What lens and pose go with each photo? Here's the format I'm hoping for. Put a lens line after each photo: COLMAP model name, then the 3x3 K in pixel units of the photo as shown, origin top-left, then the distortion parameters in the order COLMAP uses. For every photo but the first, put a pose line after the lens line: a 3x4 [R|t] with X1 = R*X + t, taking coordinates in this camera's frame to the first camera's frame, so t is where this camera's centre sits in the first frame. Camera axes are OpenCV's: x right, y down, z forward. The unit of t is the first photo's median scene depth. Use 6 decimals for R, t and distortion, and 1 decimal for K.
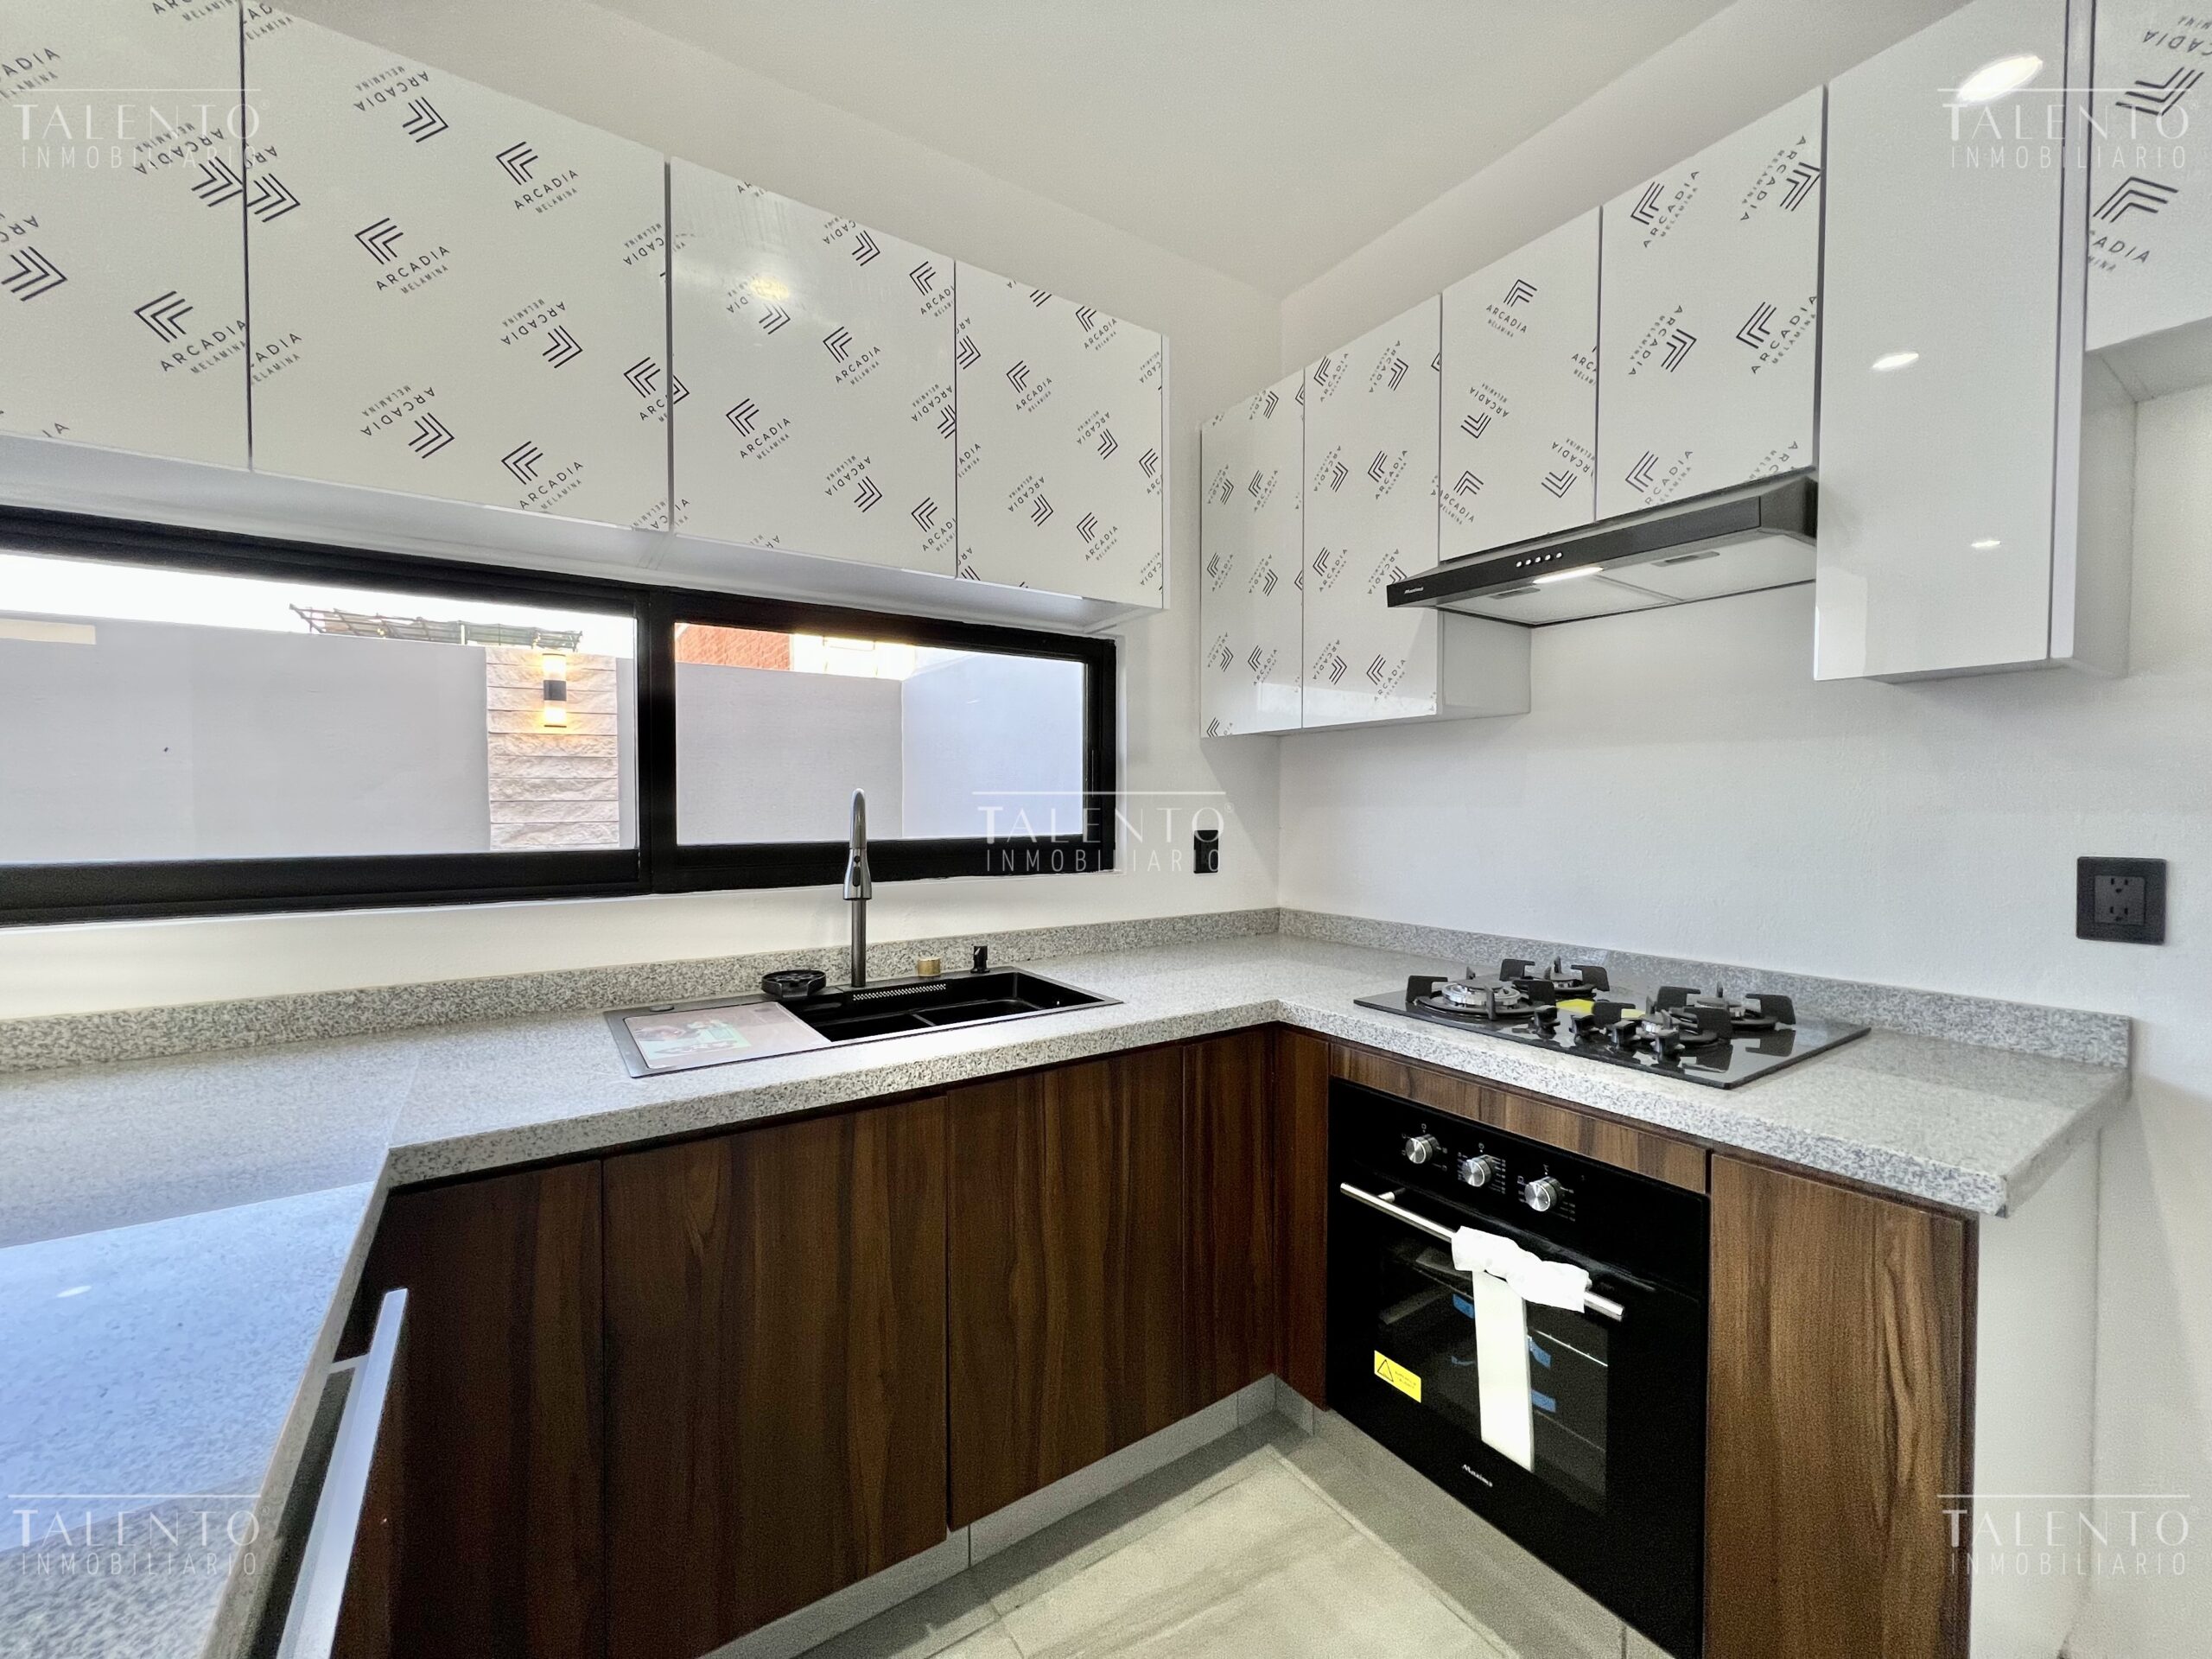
lens RADIAL K [[897.8, 0, 1102.3], [0, 897.8, 826.7], [0, 0, 1]] dist [-0.001066, 0.000936]
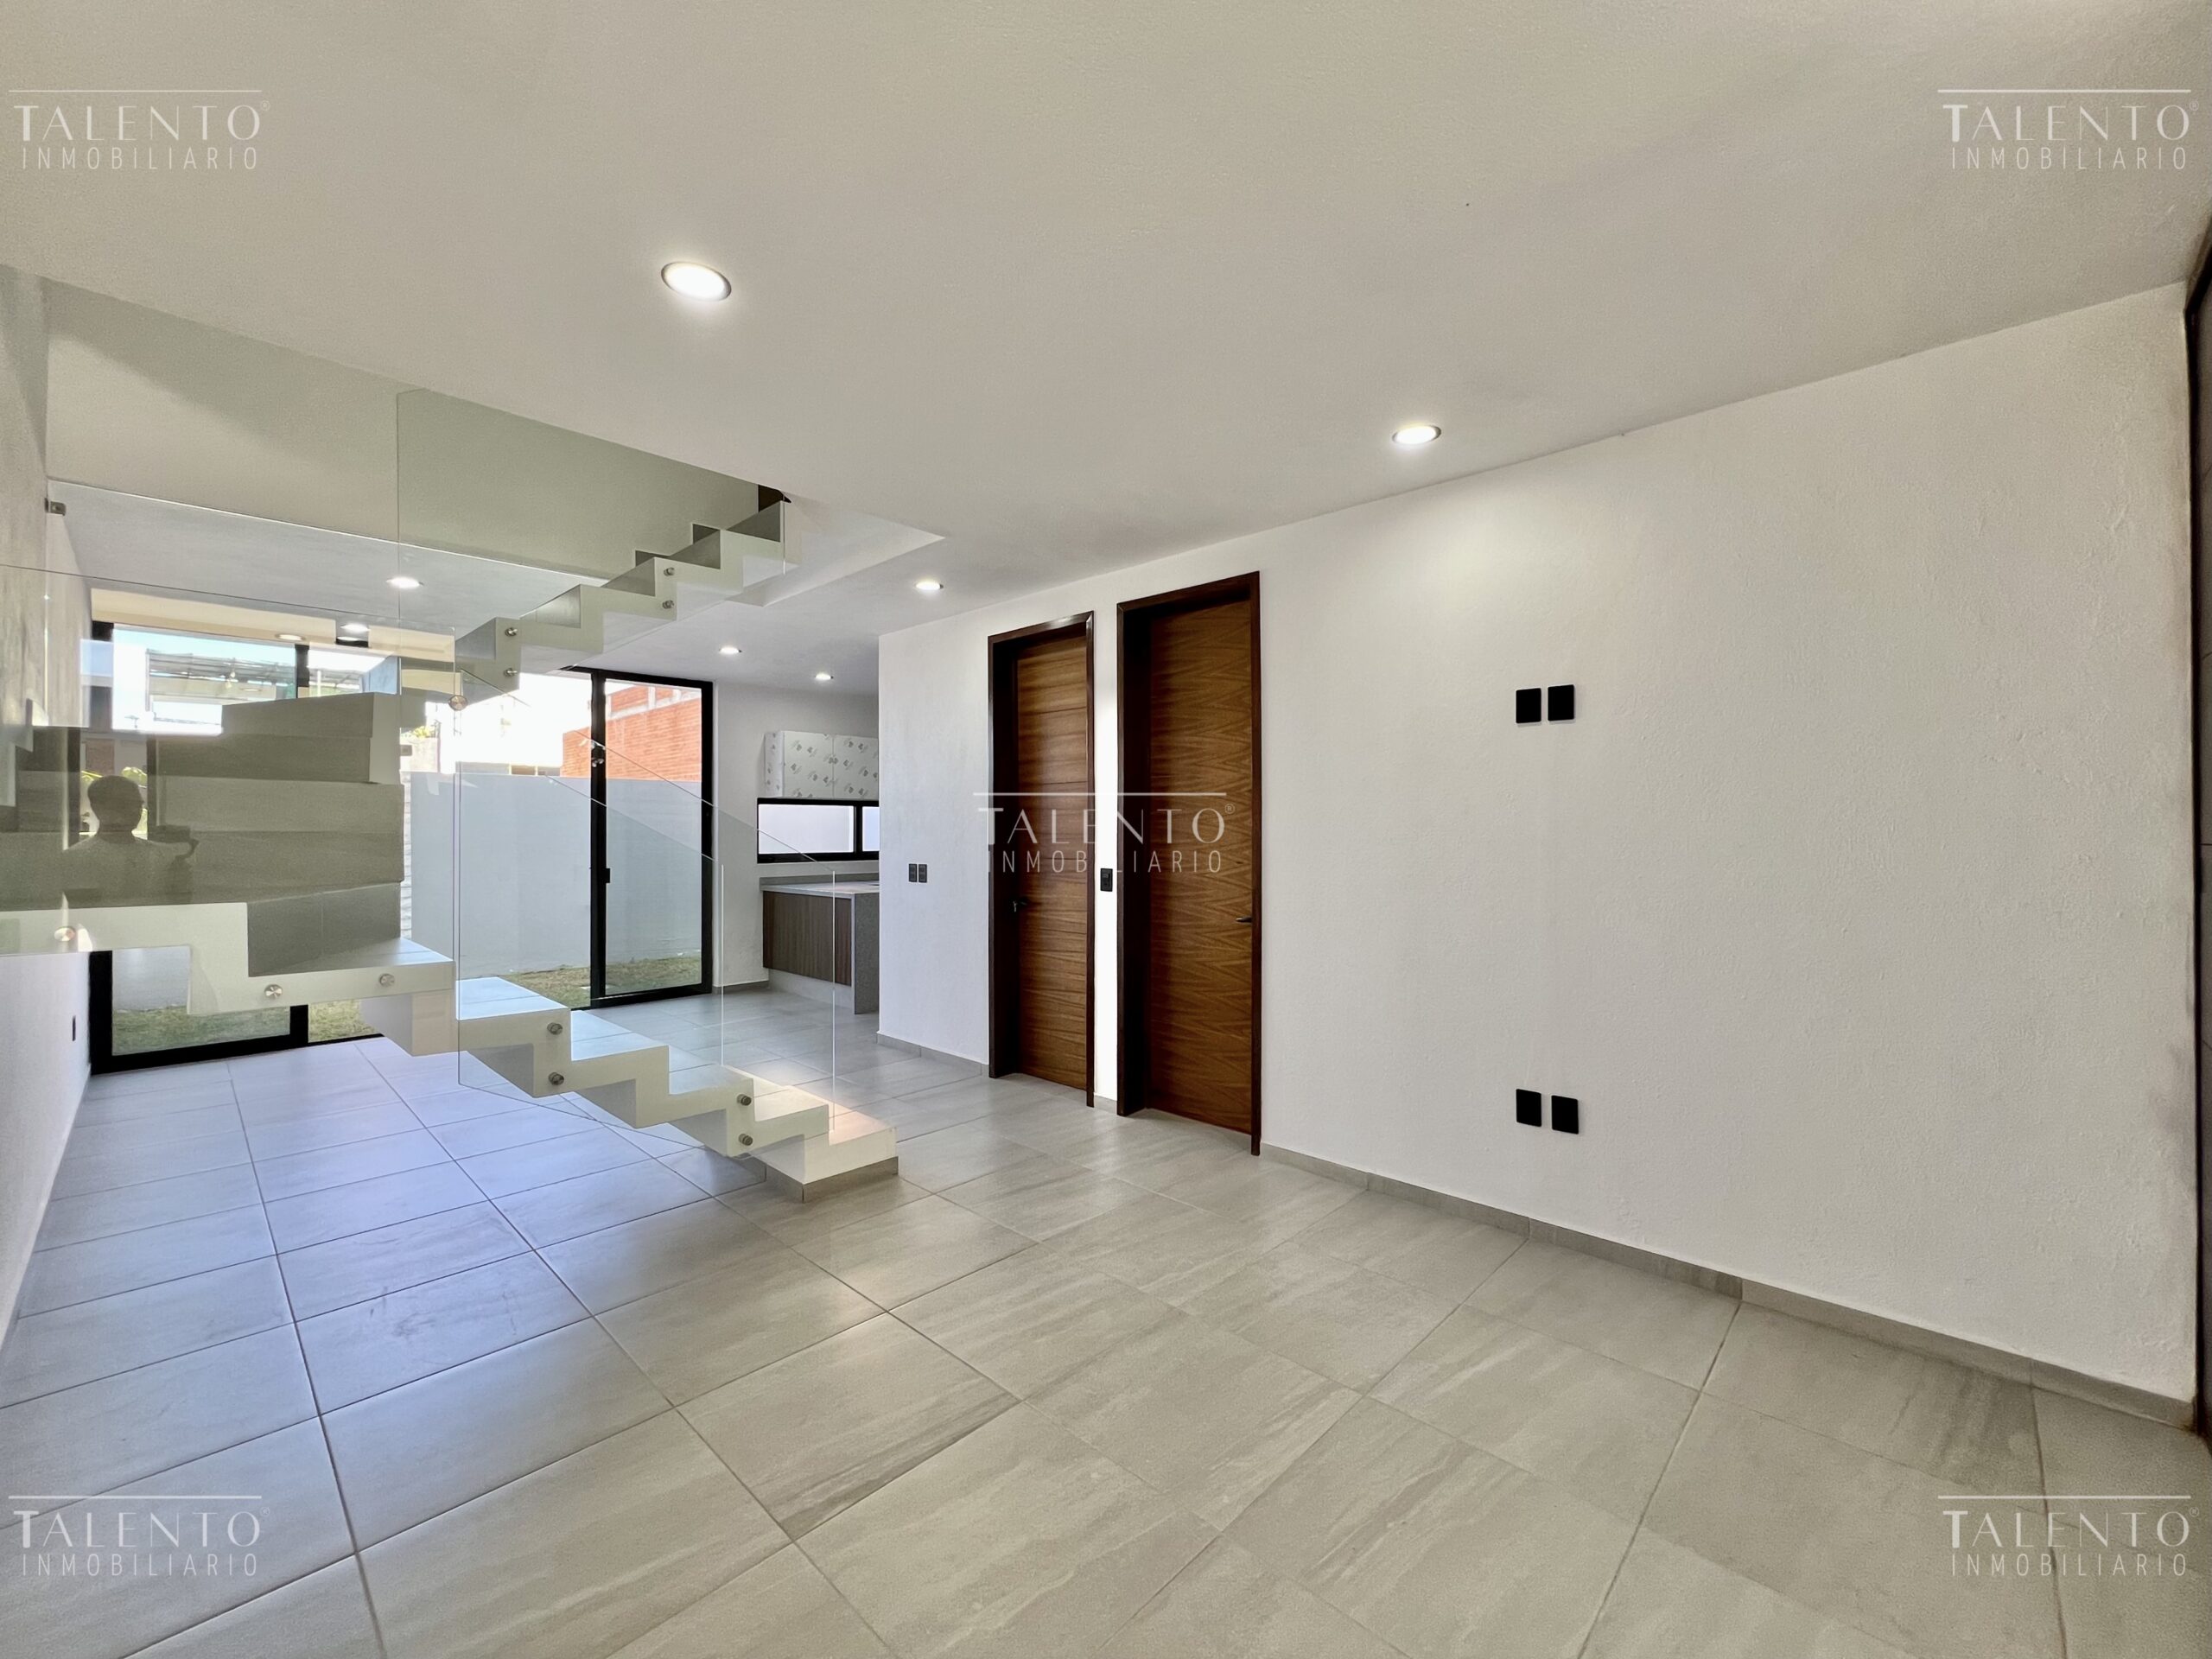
lens RADIAL K [[897.8, 0, 1102.3], [0, 897.8, 826.7], [0, 0, 1]] dist [-0.001066, 0.000936]
pose [[0.975871, 0.000076, 0.218346, -0.262550], [0.005334, 0.999693, -0.024185, 0.014738], [-0.218281, 0.024766, 0.975572, -4.279124]]
